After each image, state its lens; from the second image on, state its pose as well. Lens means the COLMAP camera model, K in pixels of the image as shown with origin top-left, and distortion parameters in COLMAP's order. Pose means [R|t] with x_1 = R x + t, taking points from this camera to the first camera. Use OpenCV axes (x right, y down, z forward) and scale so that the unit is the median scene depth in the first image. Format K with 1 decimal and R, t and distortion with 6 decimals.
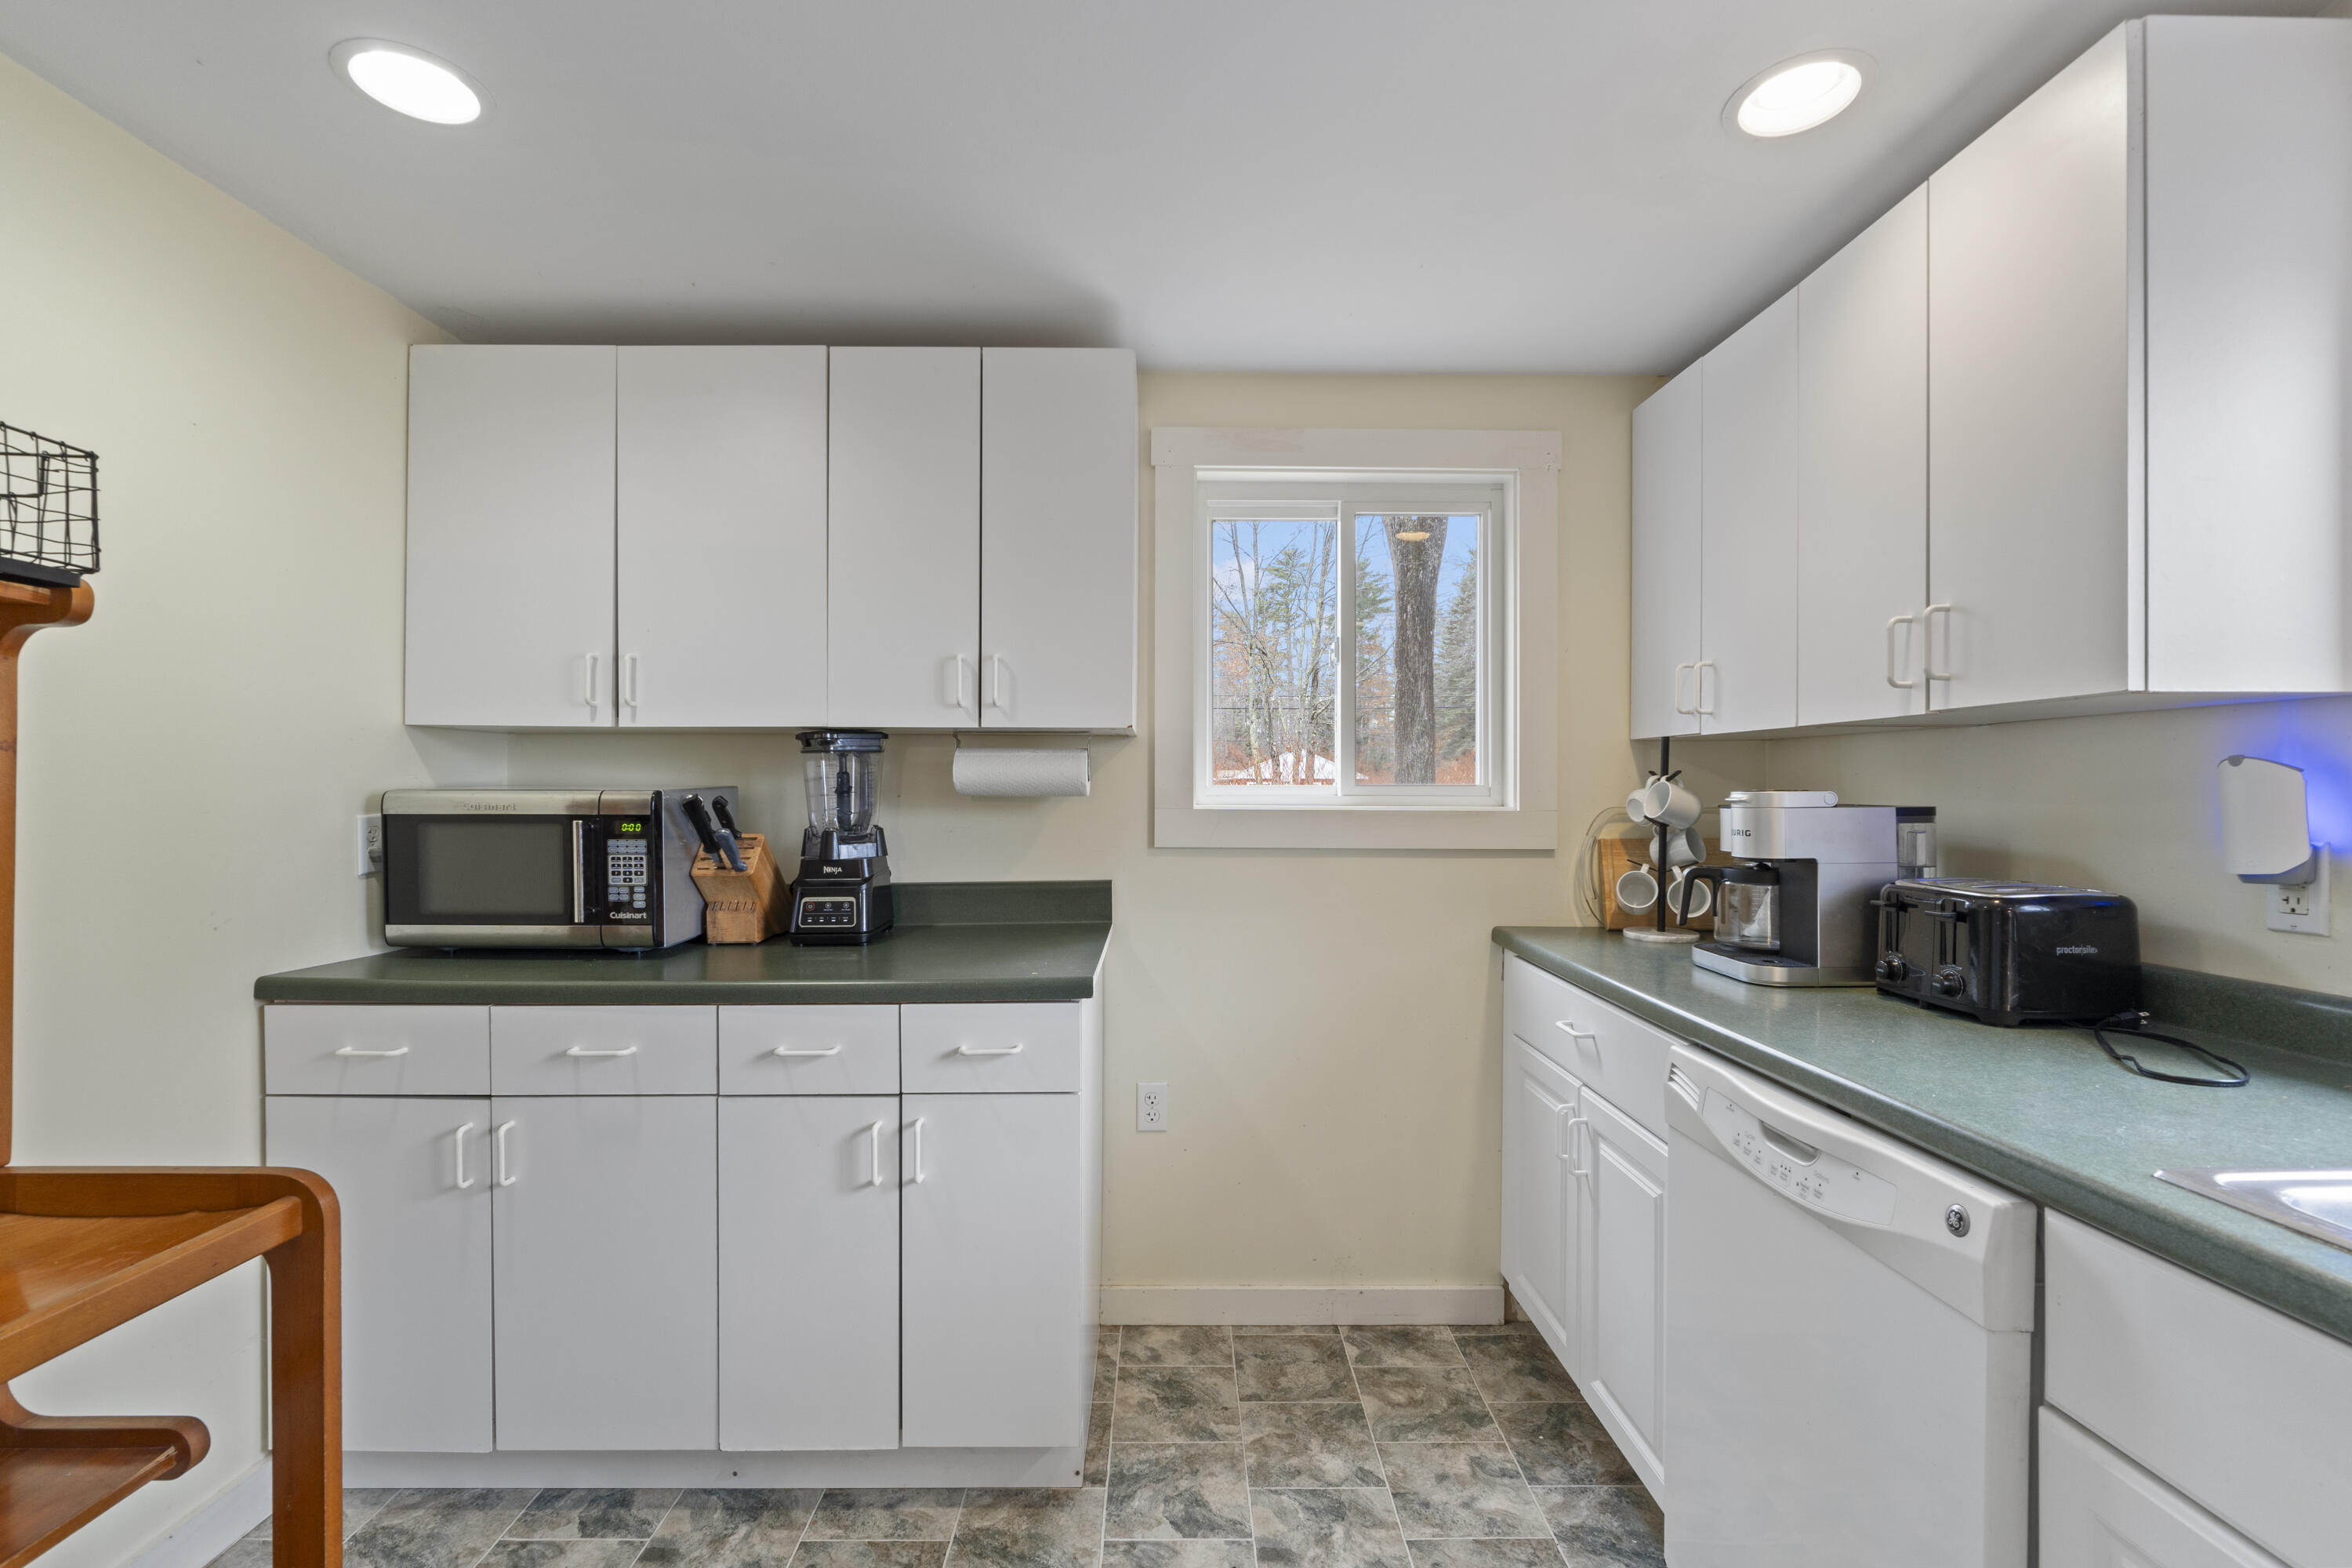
lens RADIAL K [[1010.2, 0, 1179.3], [0, 1010.2, 793.5], [0, 0, 1]] dist [-0.007314, -0.000127]
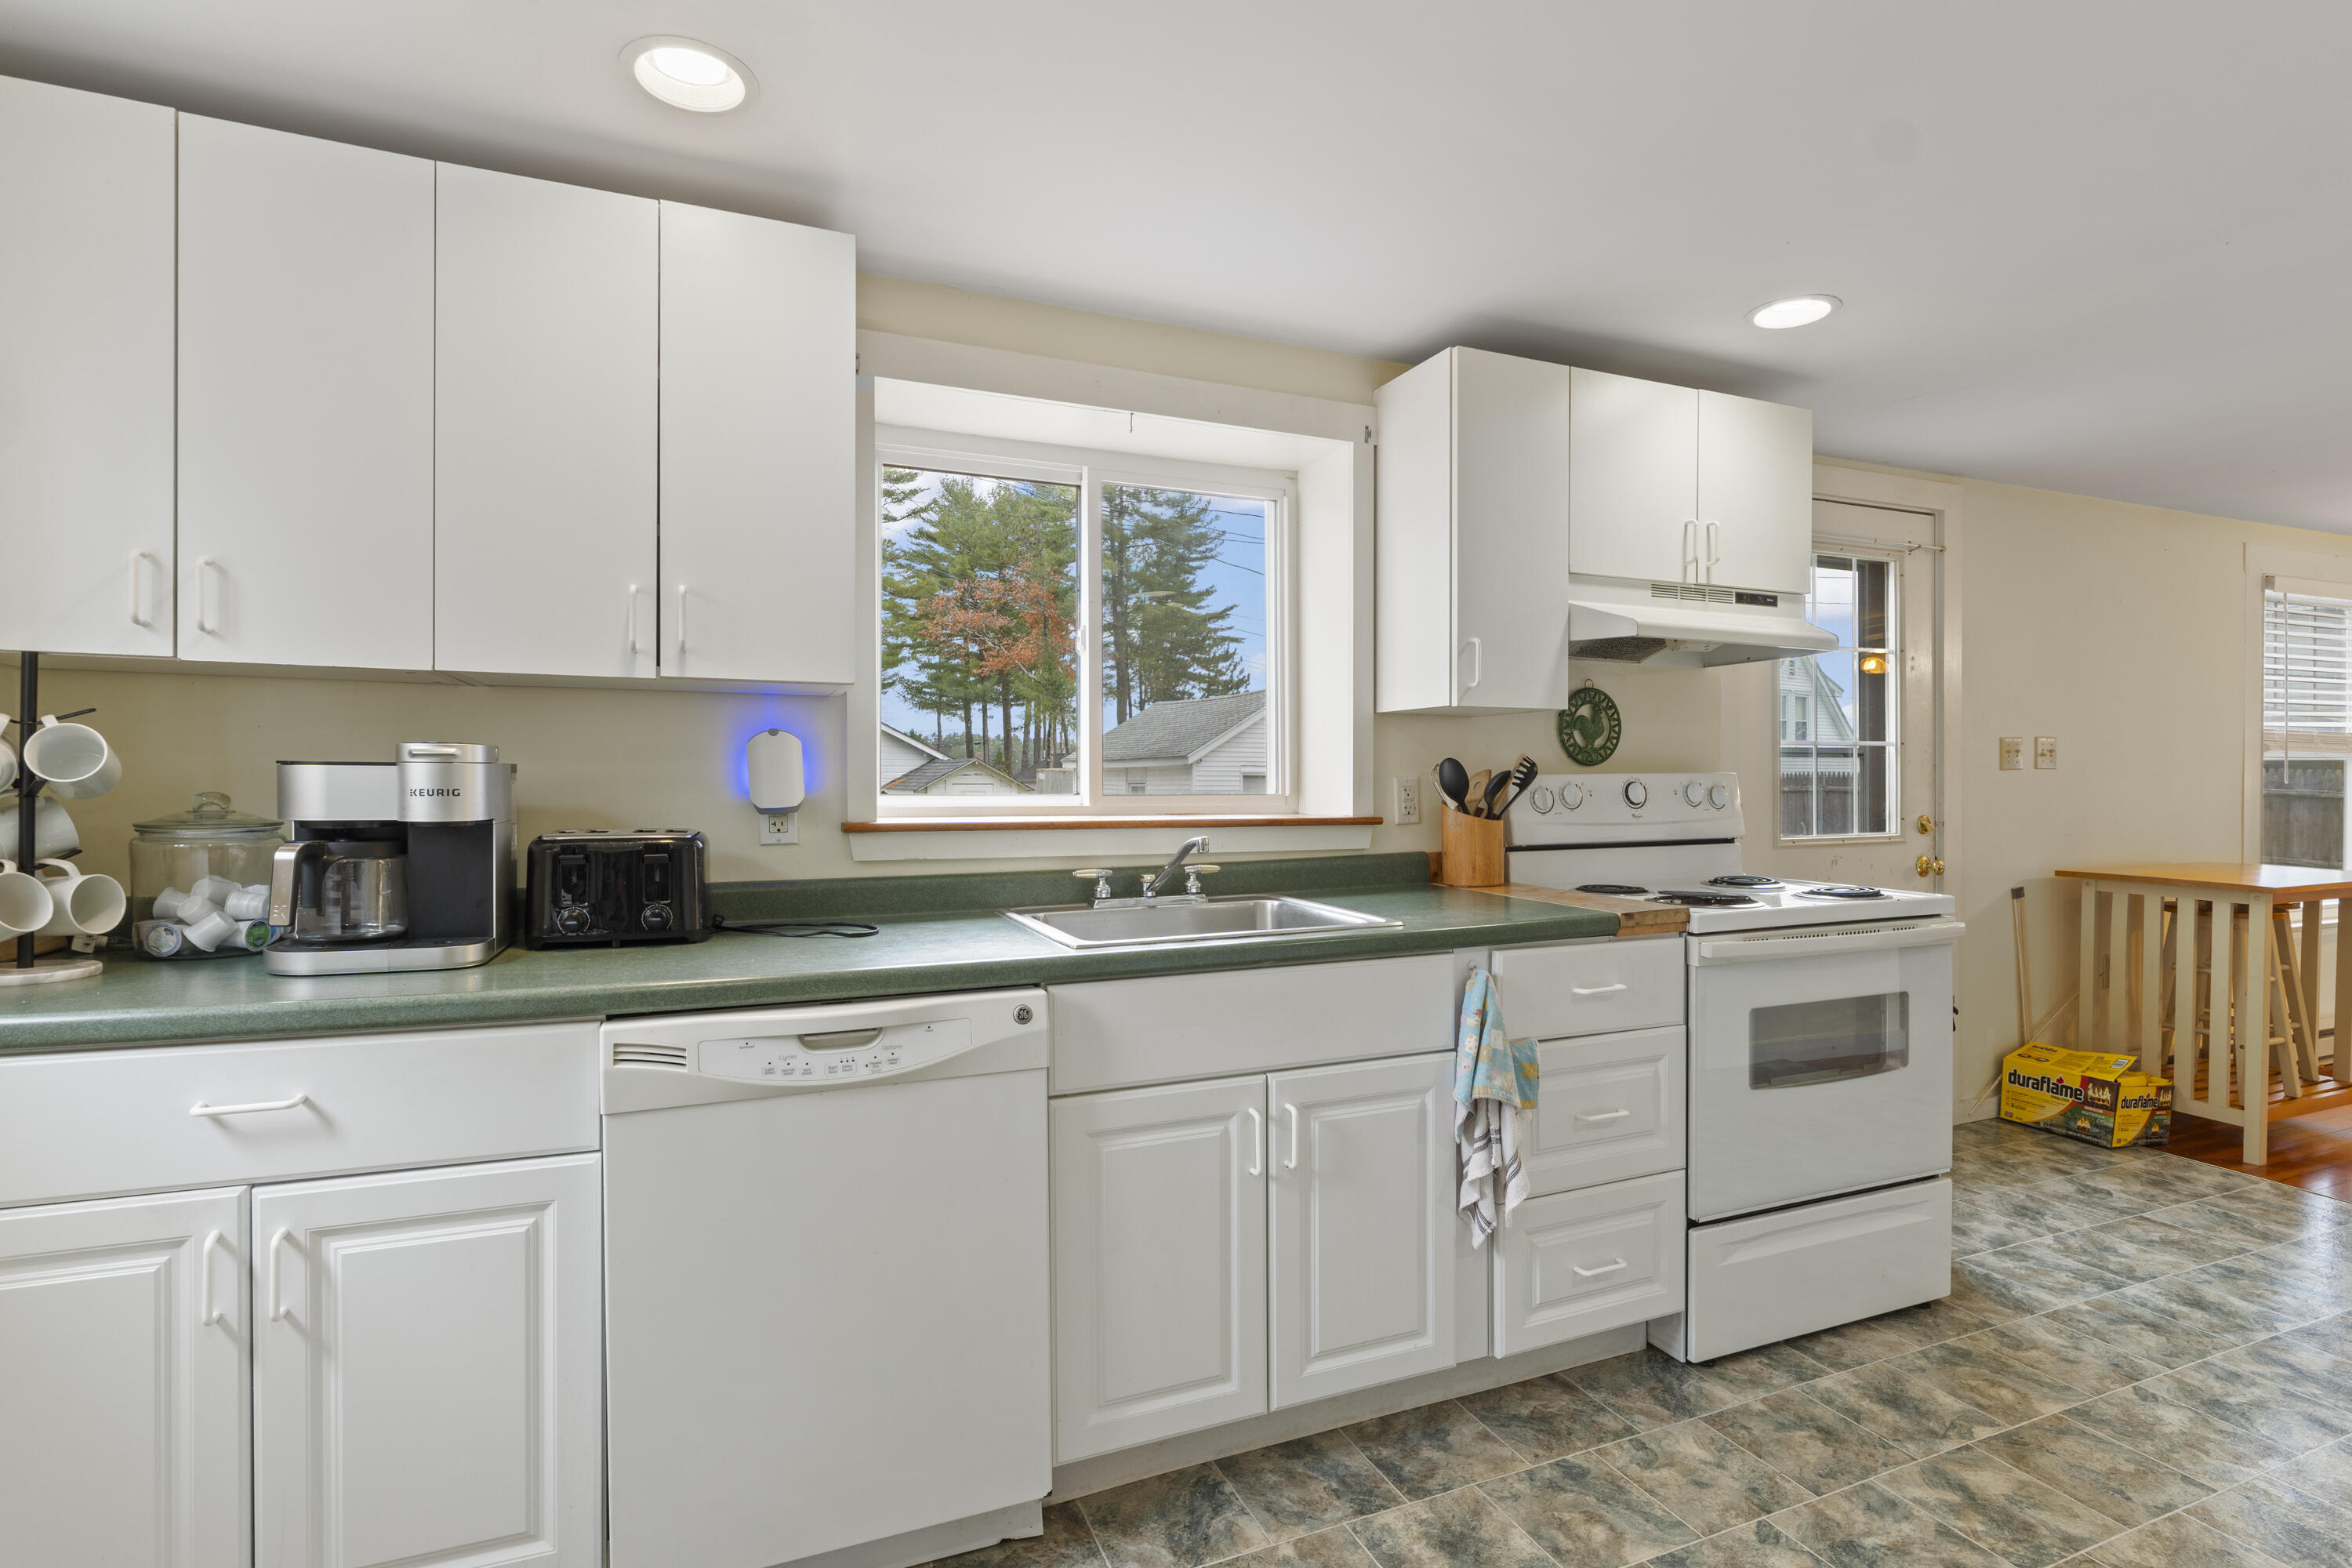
lens RADIAL K [[1126.4, 0, 1172.2], [0, 1126.4, 796.3], [0, 0, 1]] dist [-0.005047, 0.000399]
pose [[-0.380663, -0.013241, 0.924619, -0.490446], [-0.001218, 0.999904, 0.013818, 0.026905], [-0.924713, 0.004134, -0.380642, 0.735296]]
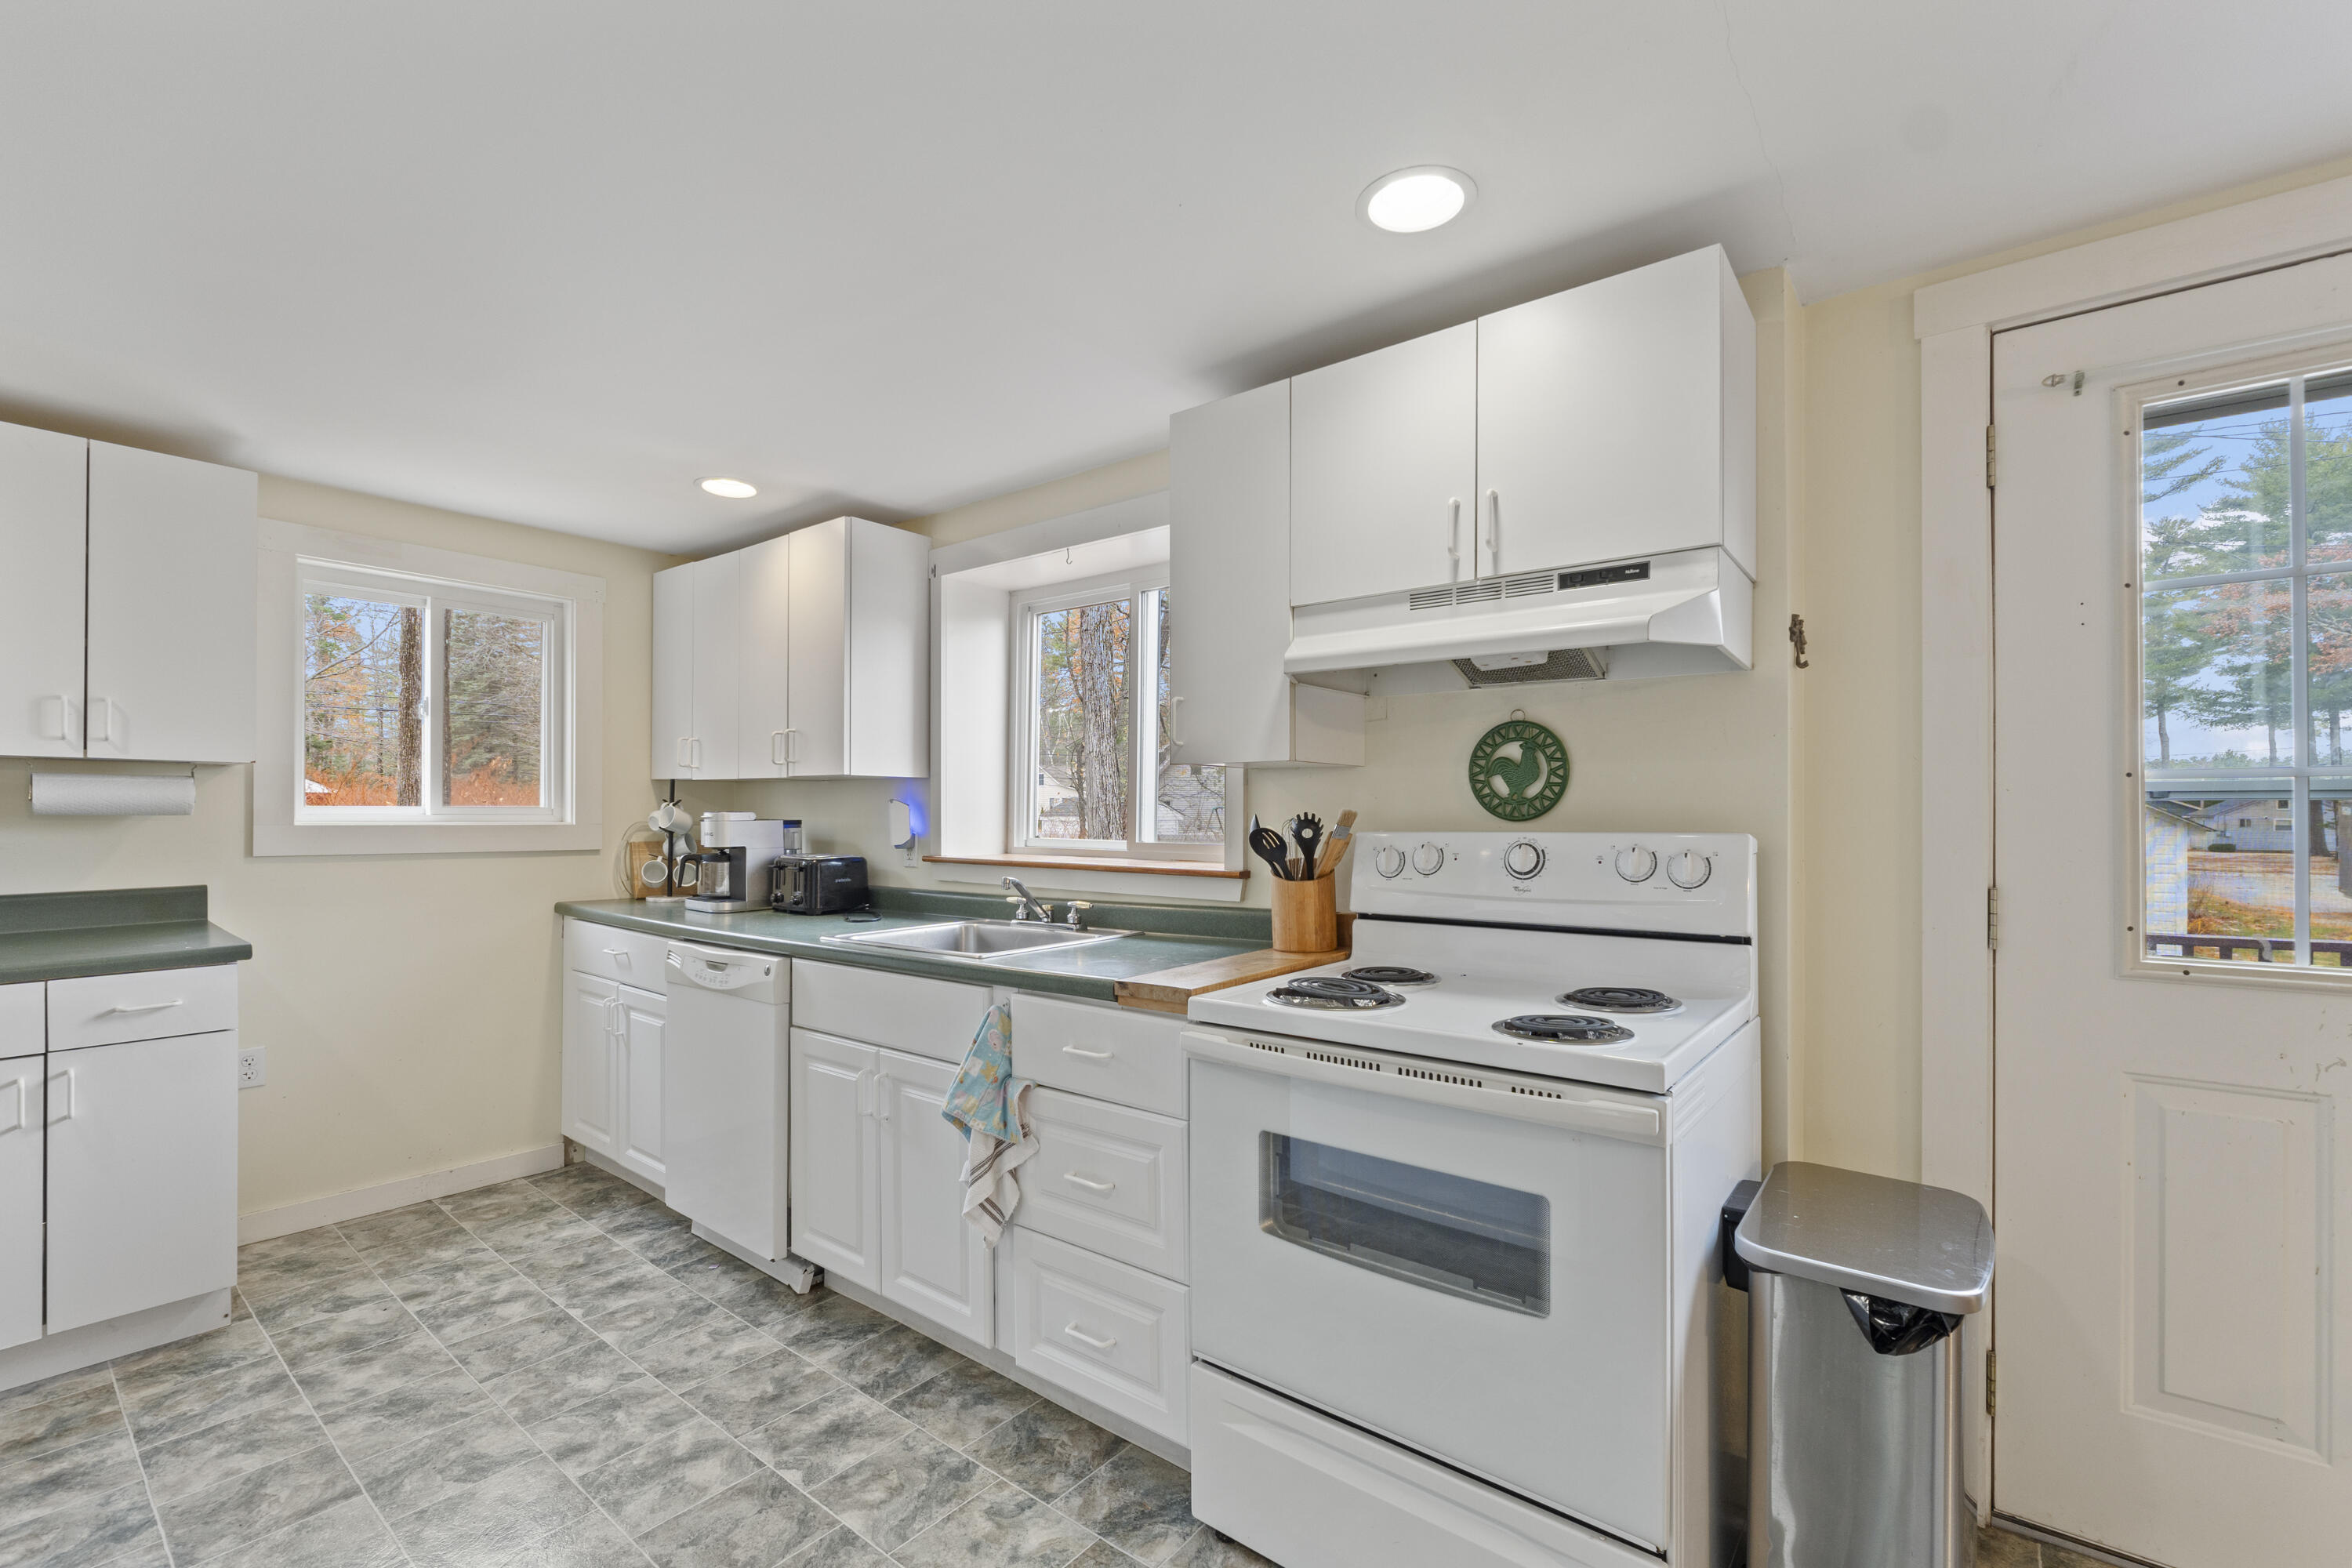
lens RADIAL K [[1010.2, 0, 1185.8], [0, 1010.2, 811.7], [0, 0, 1]] dist [-0.007314, -0.000127]
pose [[0.625235, 0.001540, 0.780435, -0.333103], [-0.001866, 0.999998, -0.000478, -0.003833], [-0.780434, -0.001158, 0.625237, -0.815455]]
